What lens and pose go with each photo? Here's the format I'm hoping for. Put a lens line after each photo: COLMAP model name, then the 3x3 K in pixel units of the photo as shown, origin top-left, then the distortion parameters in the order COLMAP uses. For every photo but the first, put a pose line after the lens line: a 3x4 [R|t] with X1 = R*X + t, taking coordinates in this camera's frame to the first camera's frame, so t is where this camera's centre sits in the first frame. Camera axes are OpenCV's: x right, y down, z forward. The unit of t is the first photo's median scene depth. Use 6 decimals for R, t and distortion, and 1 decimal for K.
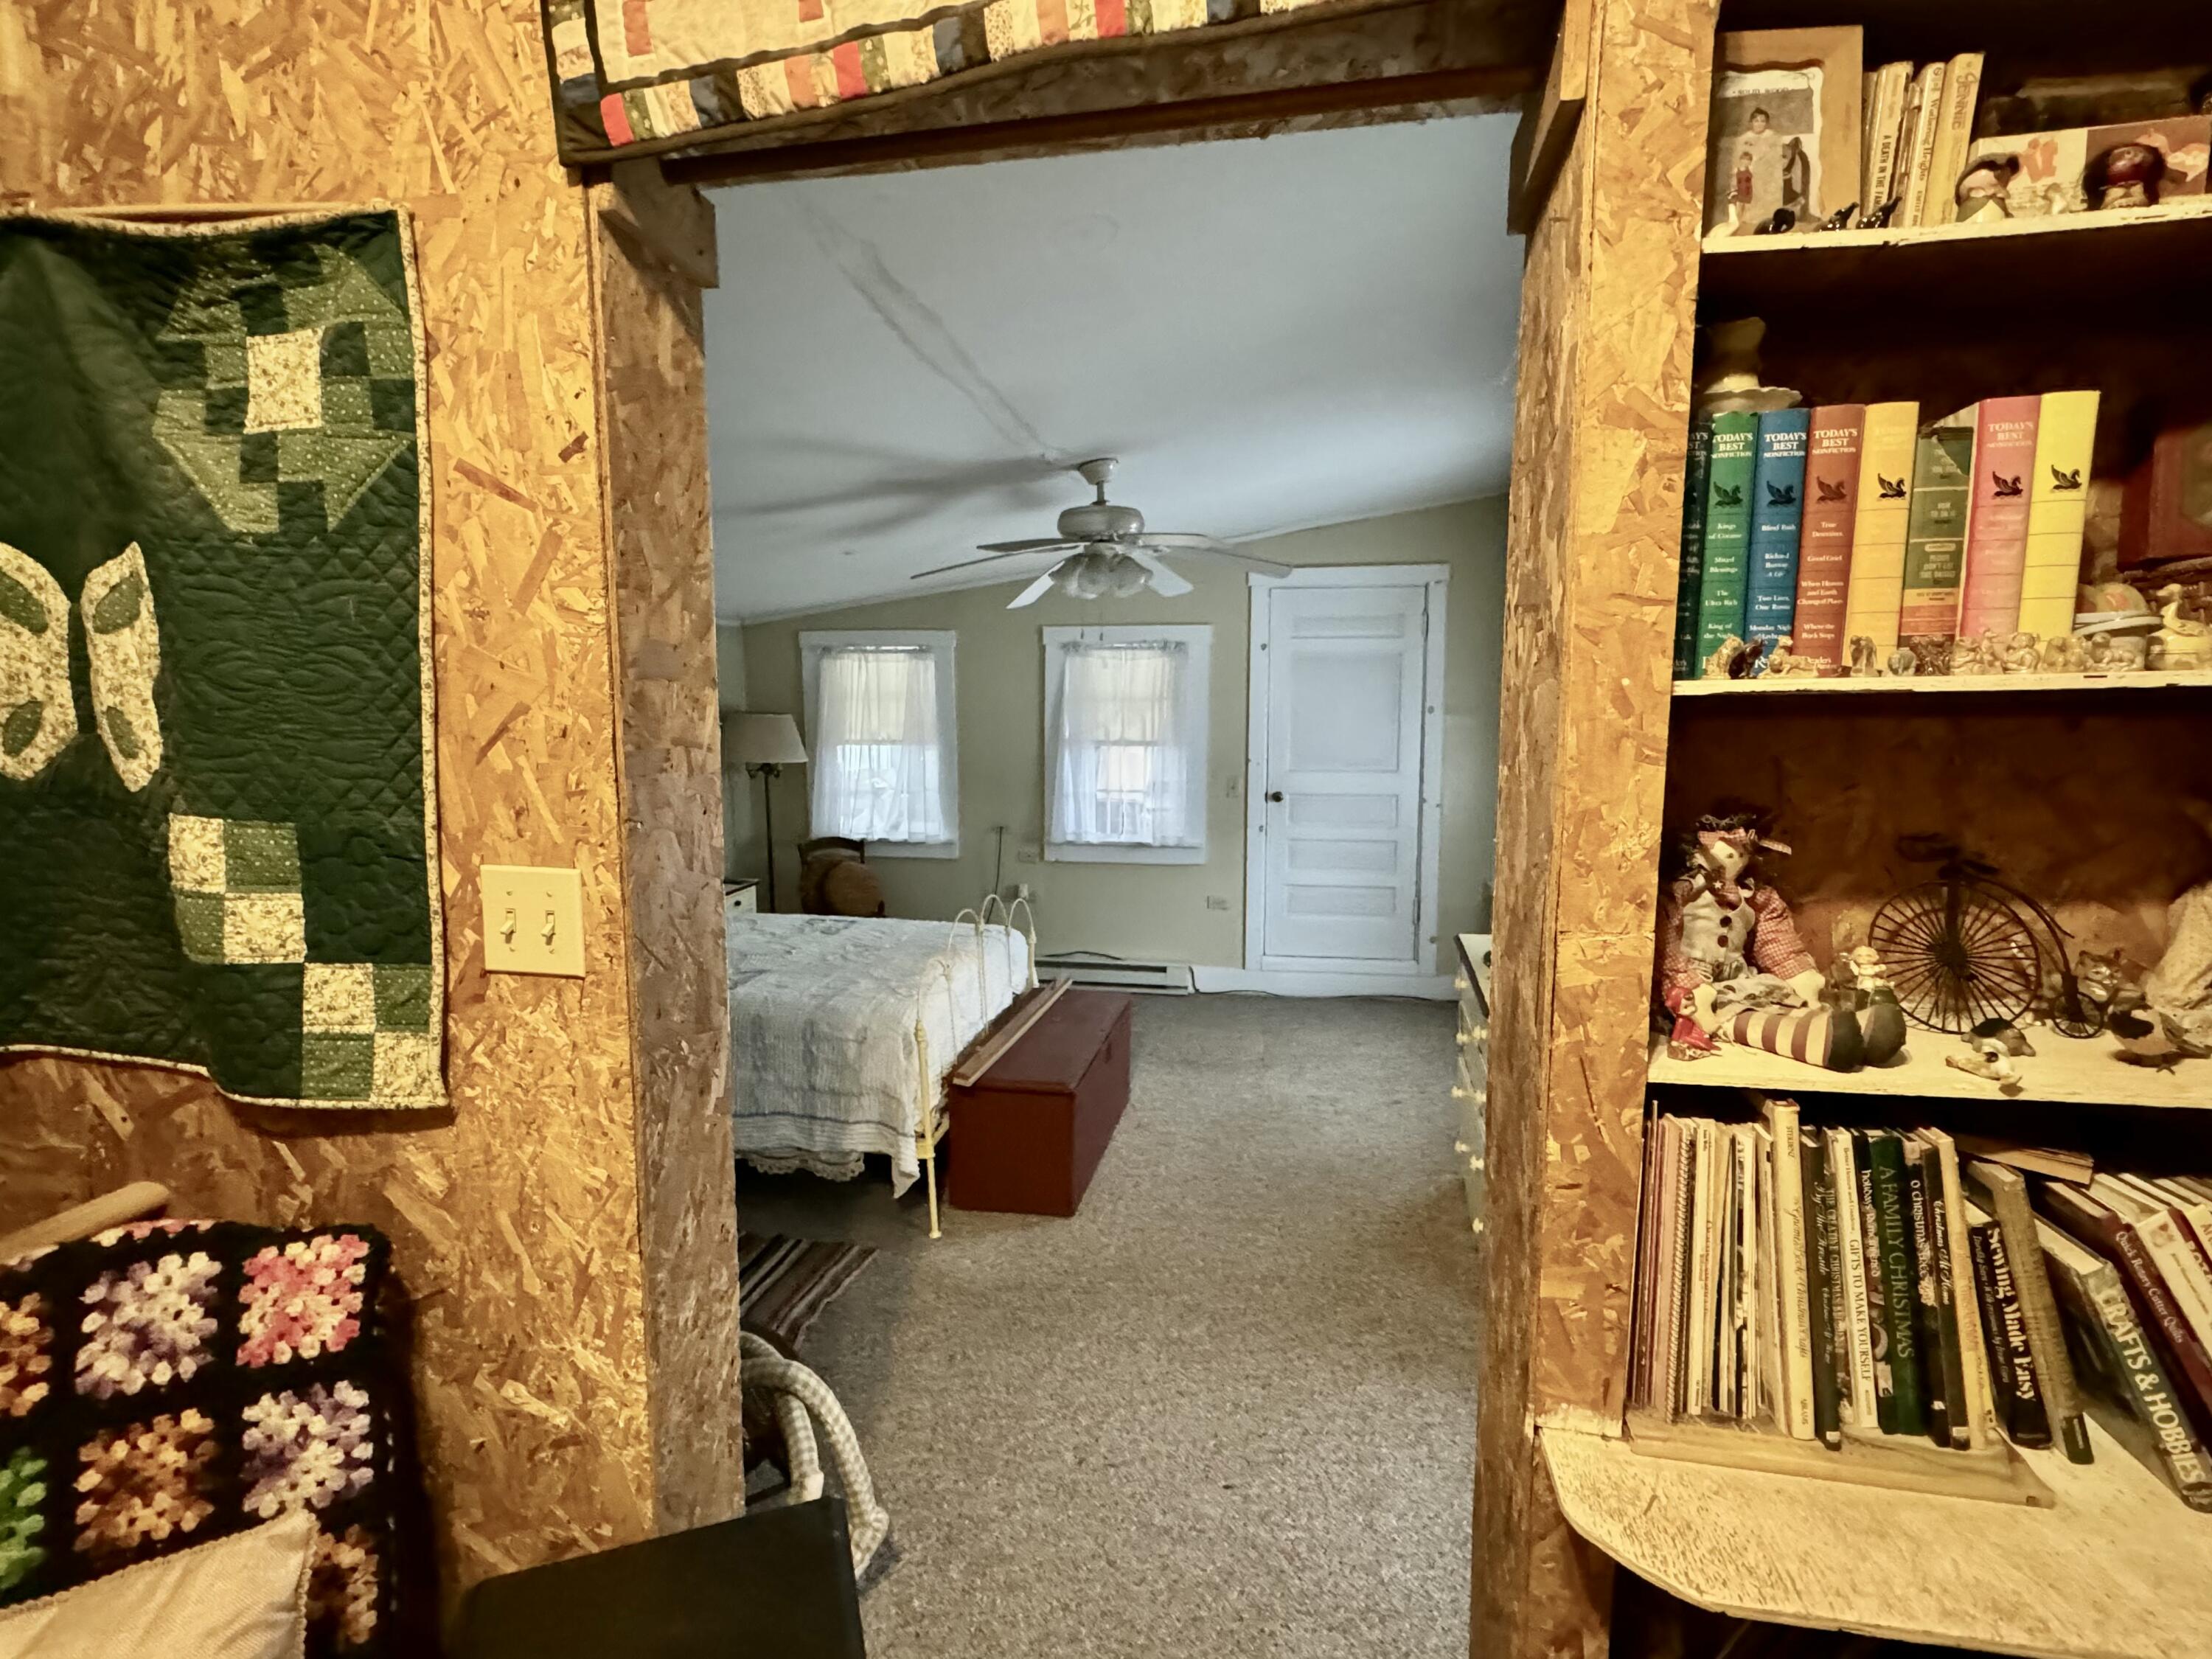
lens RADIAL K [[1071.9, 0, 1108.5], [0, 1071.9, 822.7], [0, 0, 1]] dist [-0.004974, 0.000037]
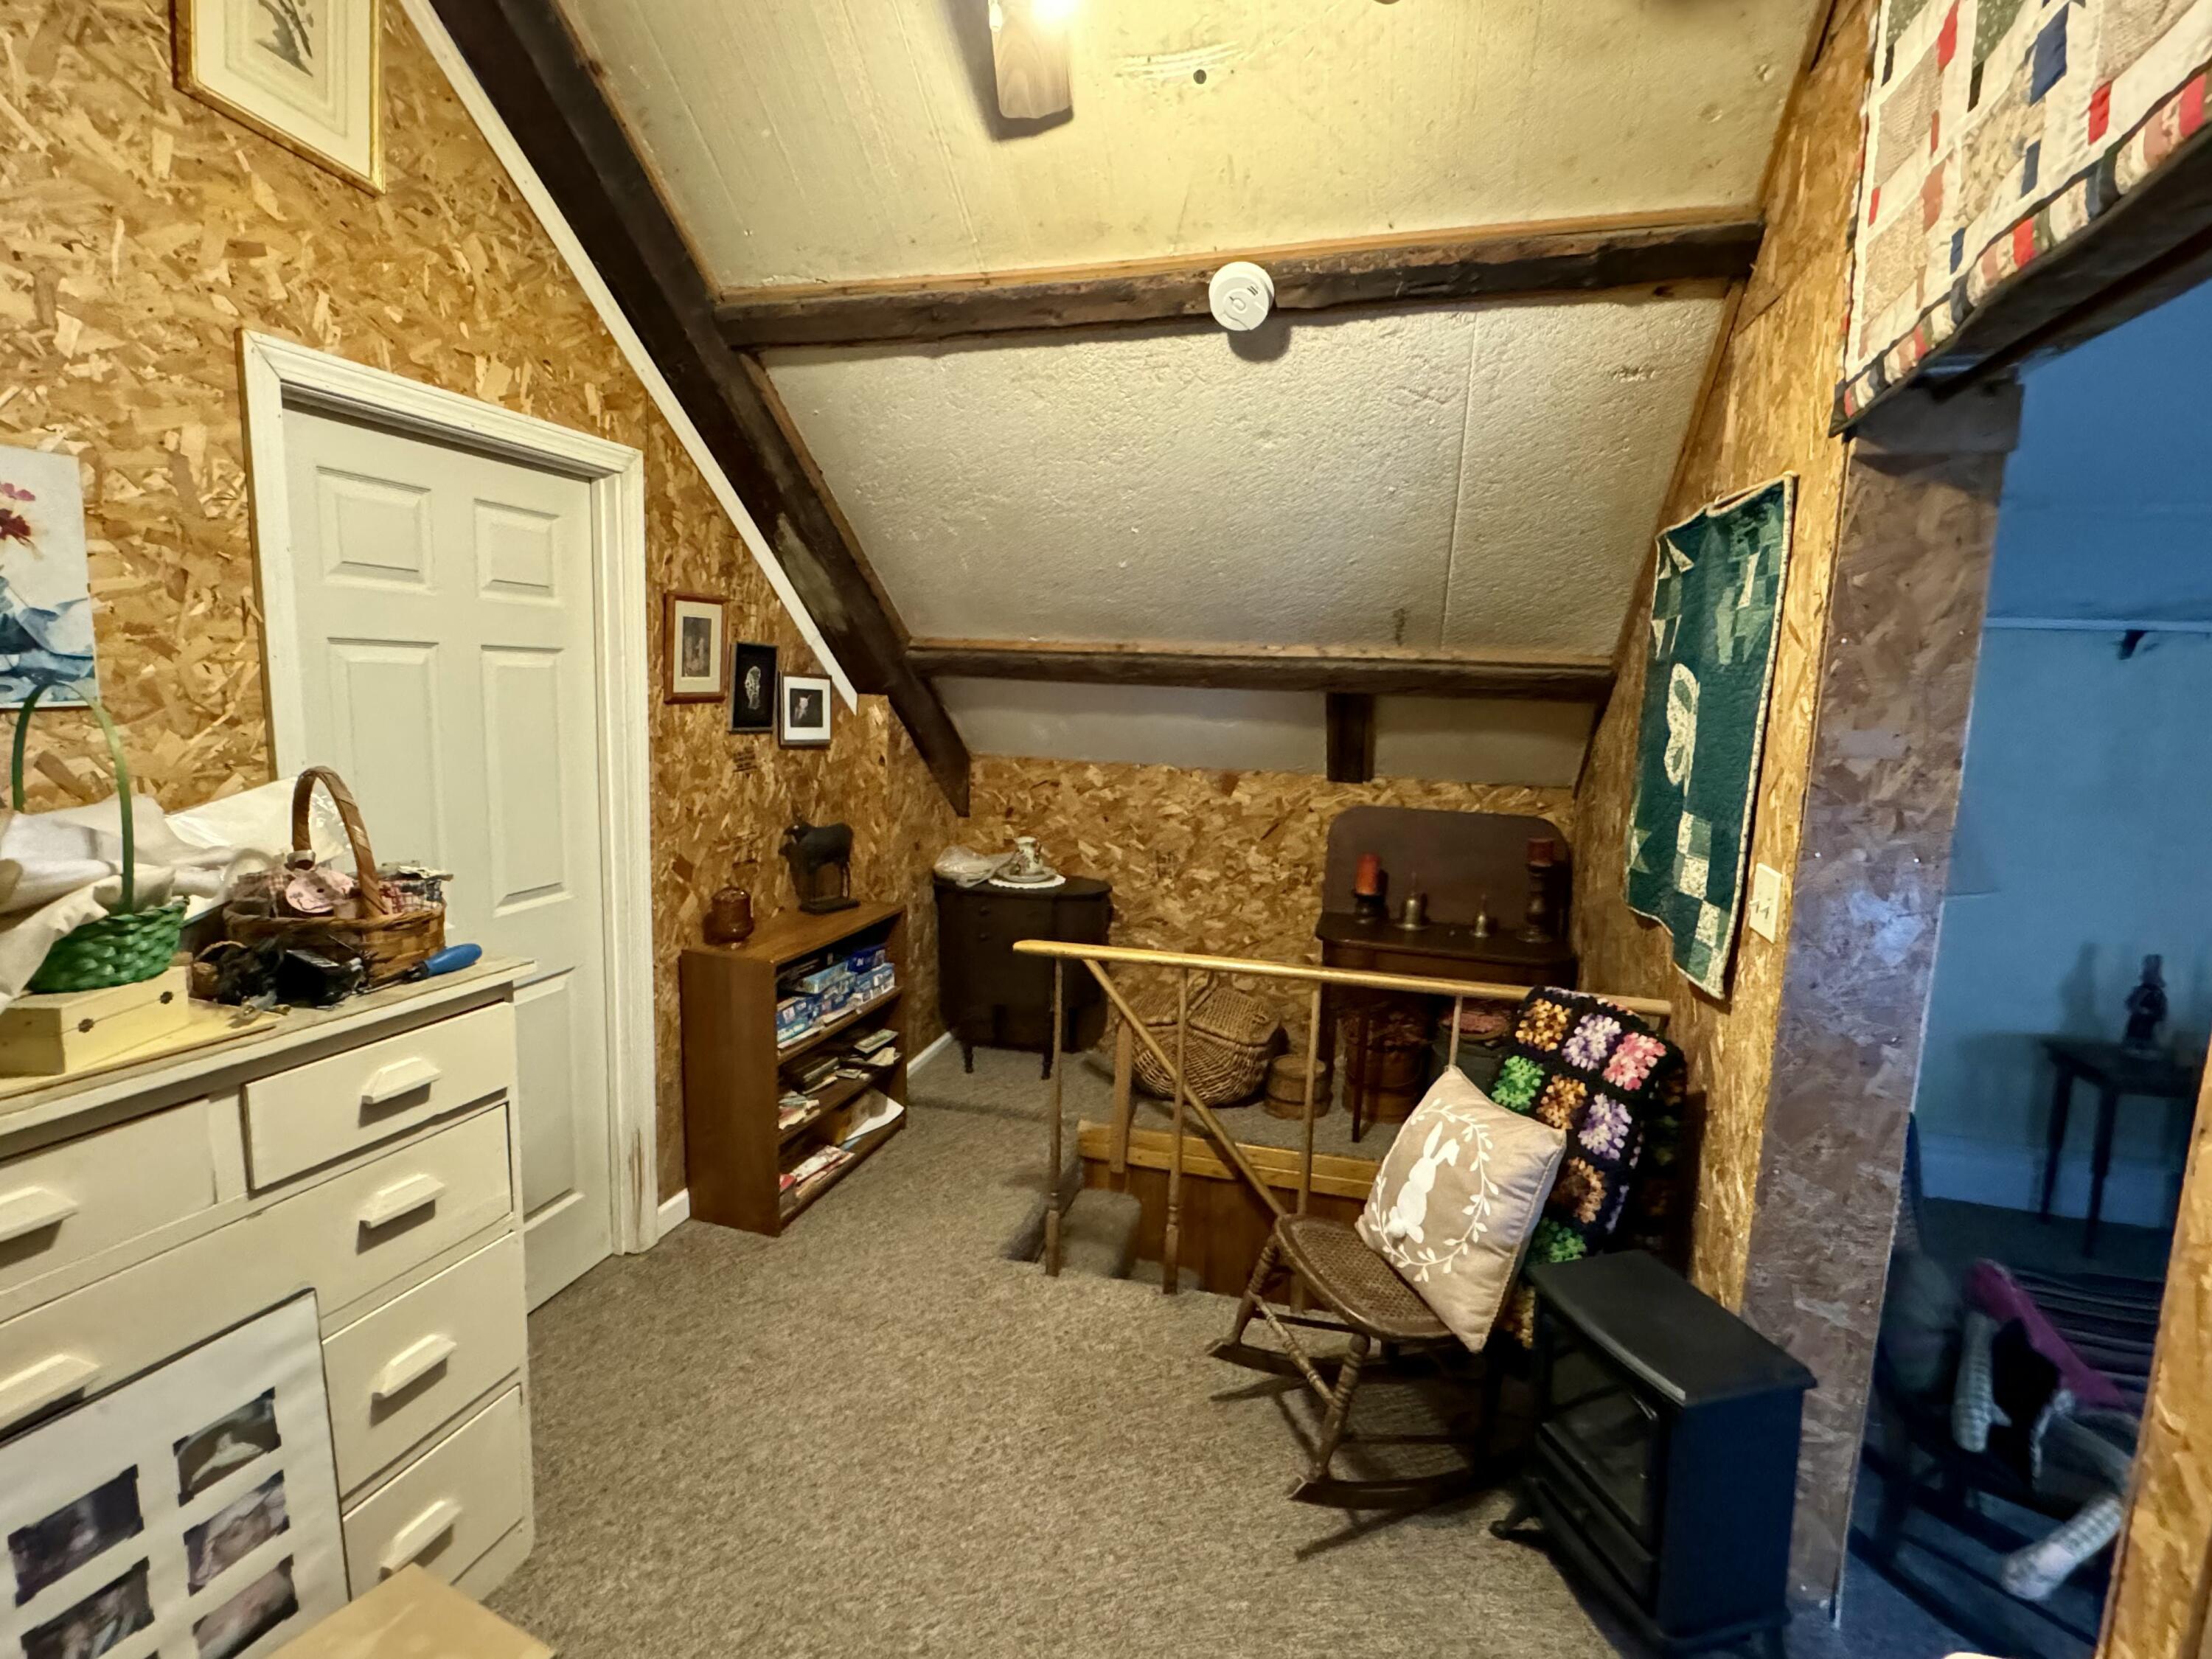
lens RADIAL K [[1071.9, 0, 1110.5], [0, 1071.9, 822.9], [0, 0, 1]] dist [-0.004974, 0.000037]
pose [[-0.099500, 0.131042, -0.986371, 1.234796], [-0.147458, 0.978403, 0.144858, -0.122714], [0.984051, 0.159862, -0.078028, 0.154813]]
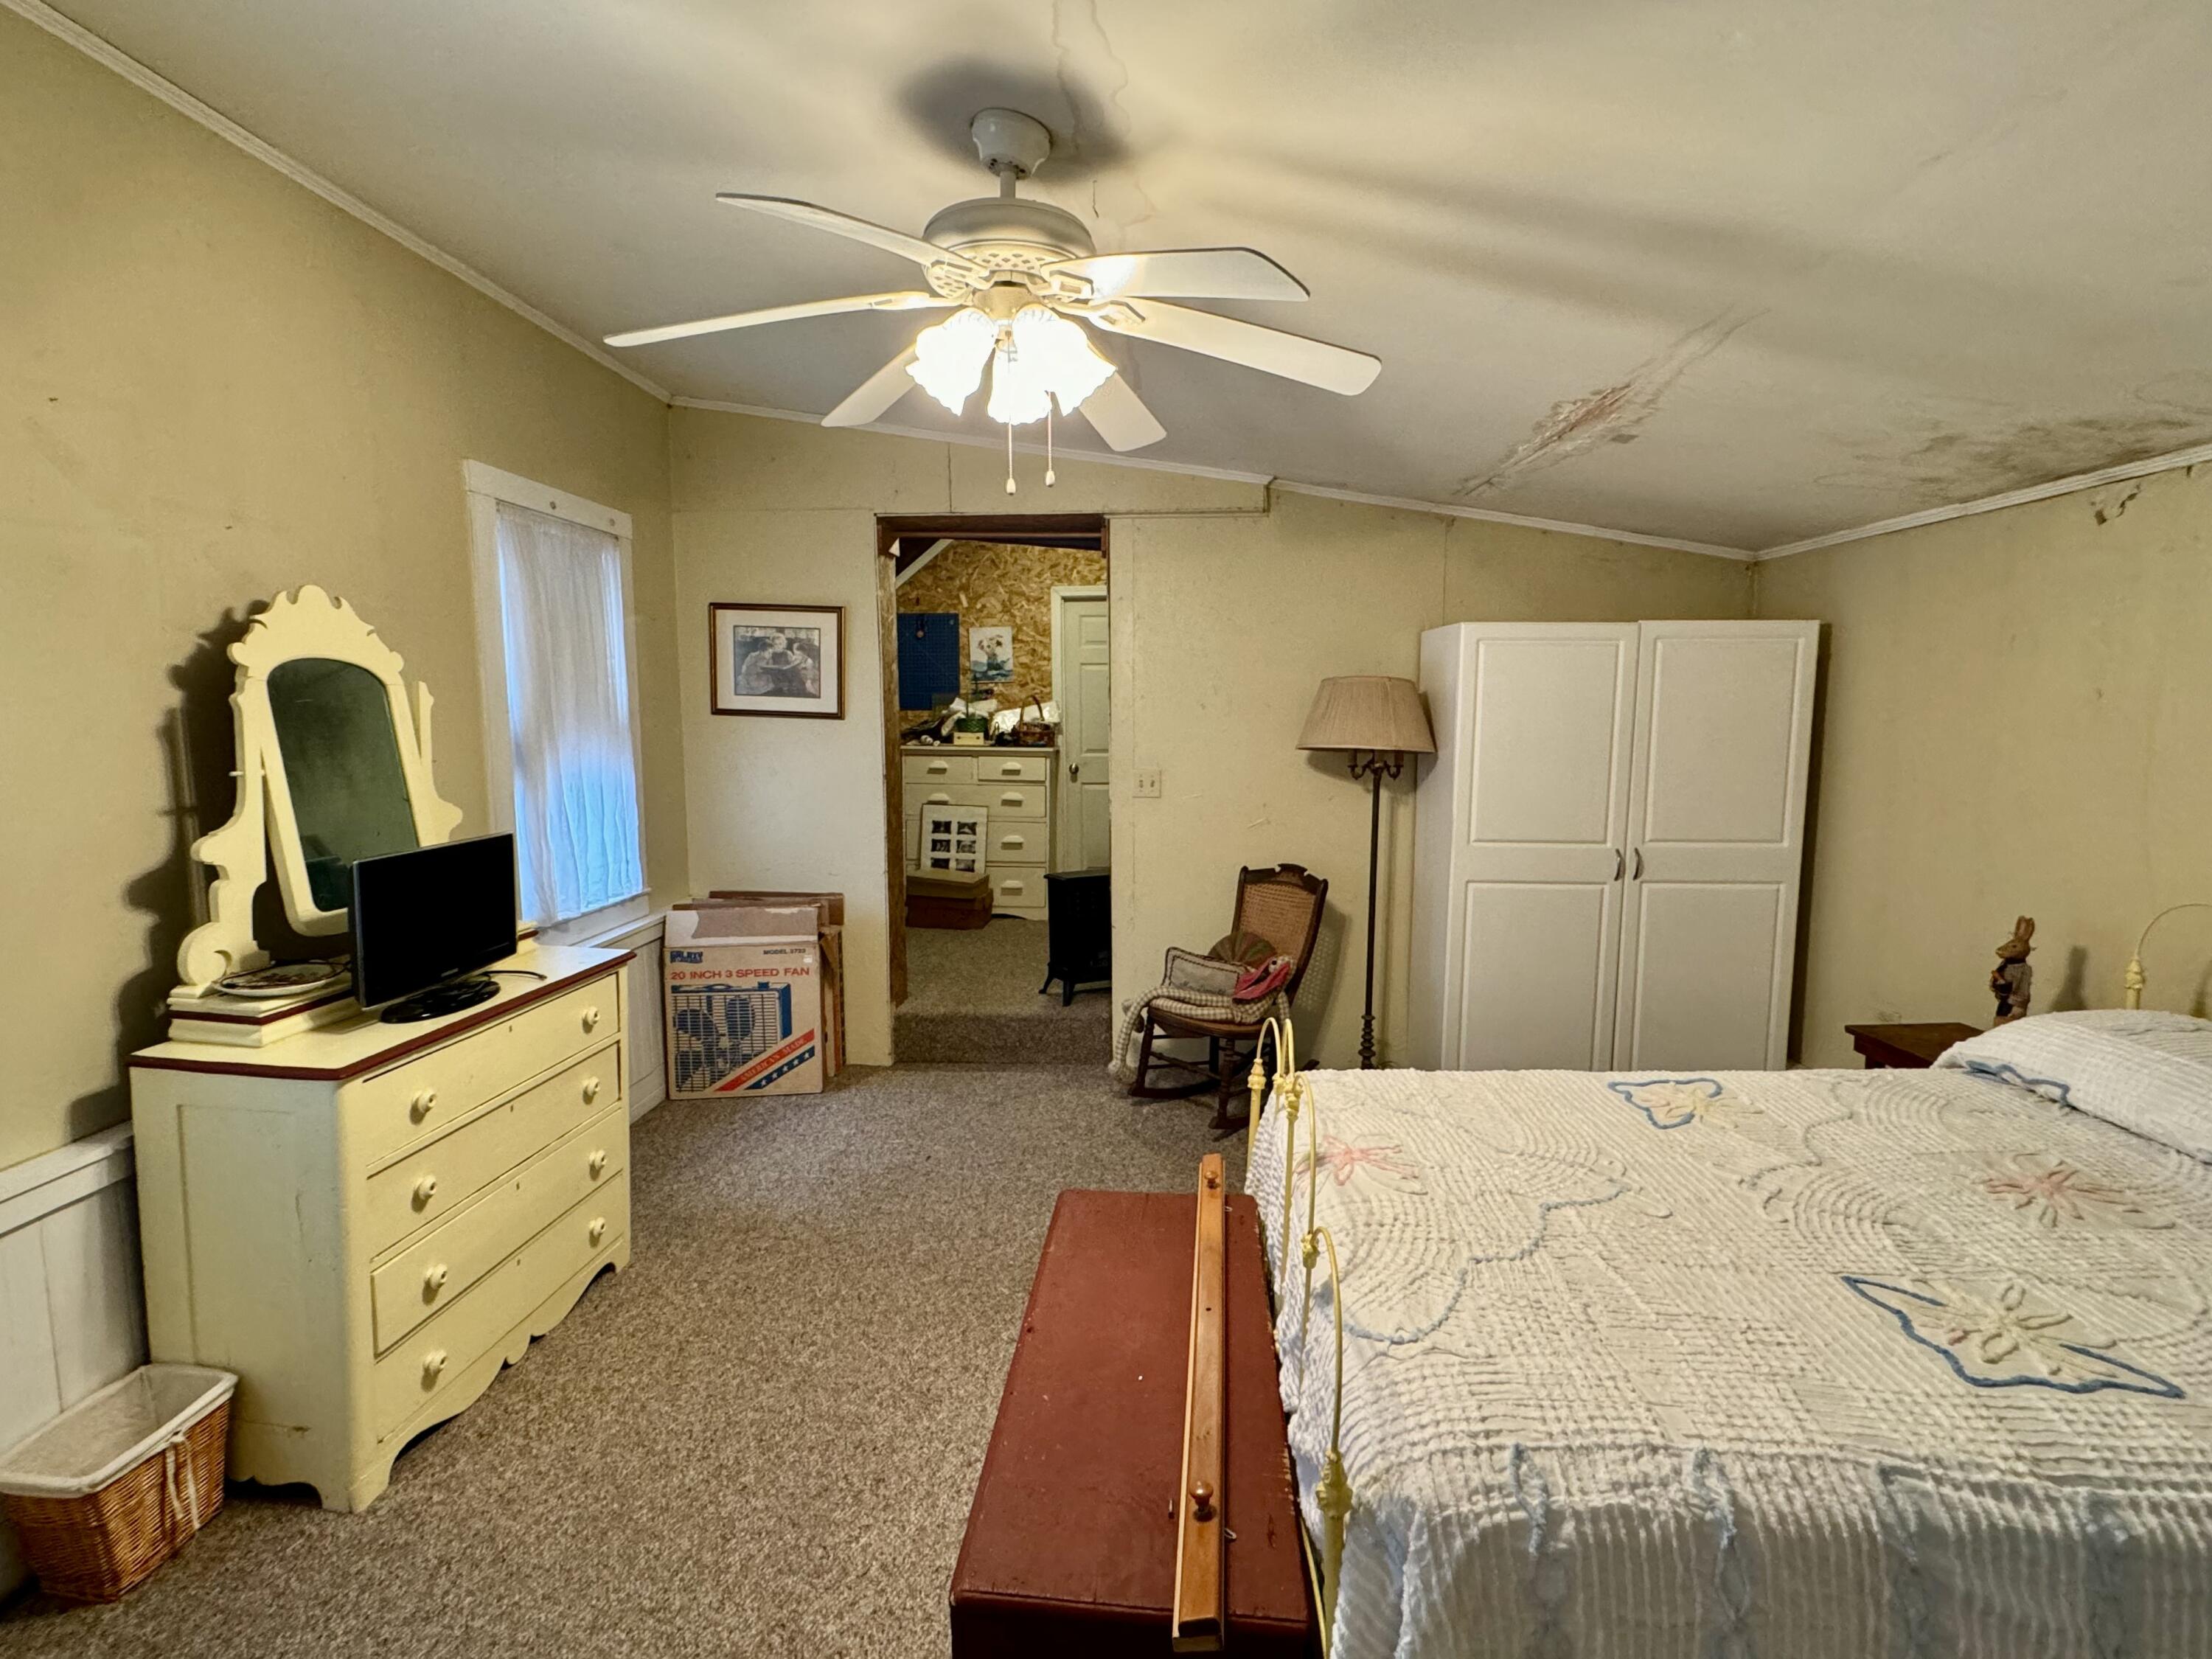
lens RADIAL K [[1071.9, 0, 1102.7], [0, 1071.9, 824.9], [0, 0, 1]] dist [-0.004974, 0.000037]
pose [[-0.995203, 0.020032, -0.095758, -0.121186], [-0.001127, 0.976400, 0.215967, -0.449296], [0.097825, 0.215039, -0.971694, 5.726378]]
